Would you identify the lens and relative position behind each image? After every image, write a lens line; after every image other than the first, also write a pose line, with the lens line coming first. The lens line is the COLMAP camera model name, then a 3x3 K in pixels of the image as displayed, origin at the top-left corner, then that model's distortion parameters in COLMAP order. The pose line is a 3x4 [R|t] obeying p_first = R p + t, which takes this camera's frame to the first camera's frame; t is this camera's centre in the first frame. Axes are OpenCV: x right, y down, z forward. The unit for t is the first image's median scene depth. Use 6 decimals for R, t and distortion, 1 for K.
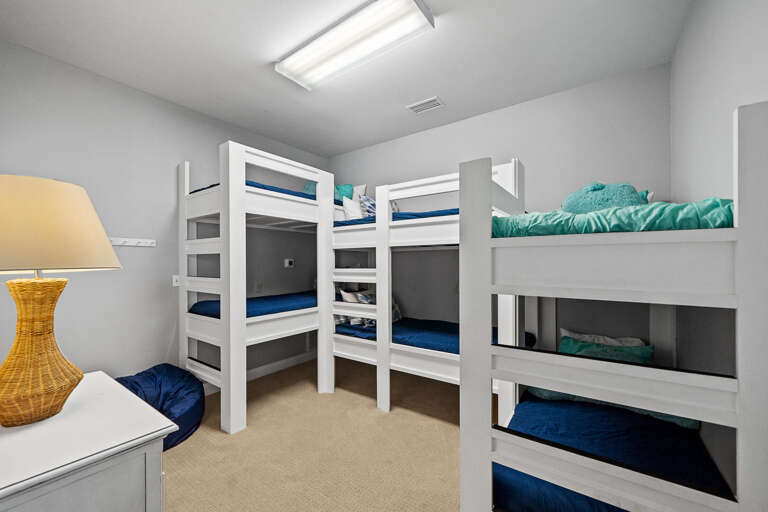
lens RADIAL K [[318.6, 0, 384.6], [0, 318.6, 267.8], [0, 0, 1]] dist [-0.000494, -0.000215]
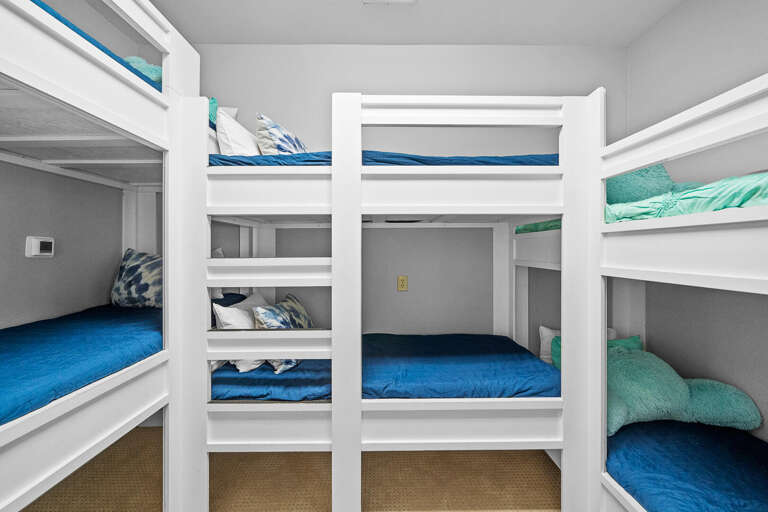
lens RADIAL K [[327.3, 0, 384.0], [0, 327.3, 256.0], [0, 0, 1]] dist [0.010844, -0.000129]
pose [[0.801847, -0.003469, 0.597519, -0.241465], [0.008351, 0.999951, -0.005403, 0.003537], [-0.597470, 0.009322, 0.801837, 0.486595]]
